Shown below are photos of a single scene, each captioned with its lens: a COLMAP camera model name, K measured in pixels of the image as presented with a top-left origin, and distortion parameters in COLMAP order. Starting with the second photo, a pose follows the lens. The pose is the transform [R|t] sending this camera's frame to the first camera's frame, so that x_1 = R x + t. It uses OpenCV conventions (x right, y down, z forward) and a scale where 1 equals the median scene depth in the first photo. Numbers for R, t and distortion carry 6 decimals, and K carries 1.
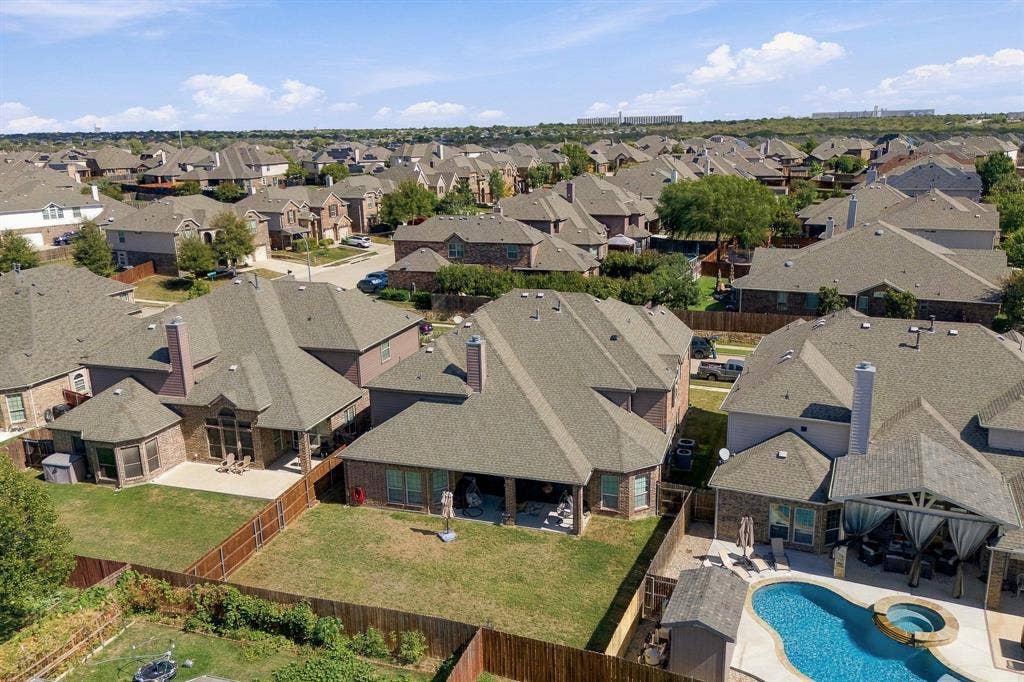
lens RADIAL K [[770.5, 0, 510.7], [0, 770.5, 370.5], [0, 0, 1]] dist [0.084687, -0.109781]
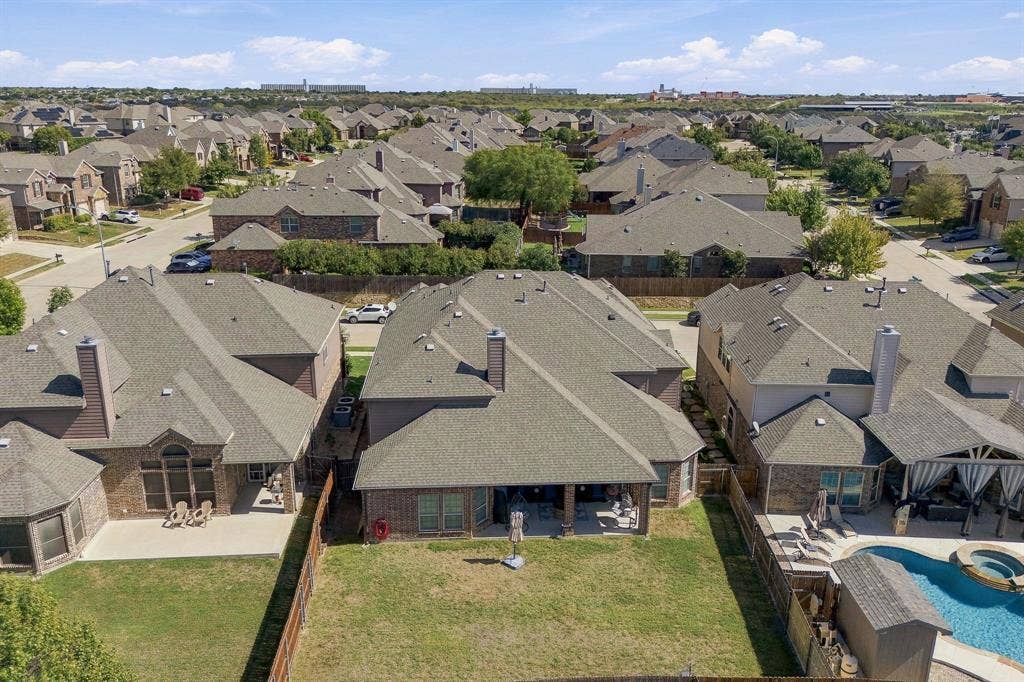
lens RADIAL K [[740.4, 0, 512.0], [0, 740.4, 341.0], [0, 0, 1]] dist [0.039233, -0.009524]
pose [[0.934588, -0.086786, 0.344985, -0.295647], [0.081749, 0.996227, 0.029151, -0.049218], [-0.346213, 0.000958, 0.938156, 0.181375]]
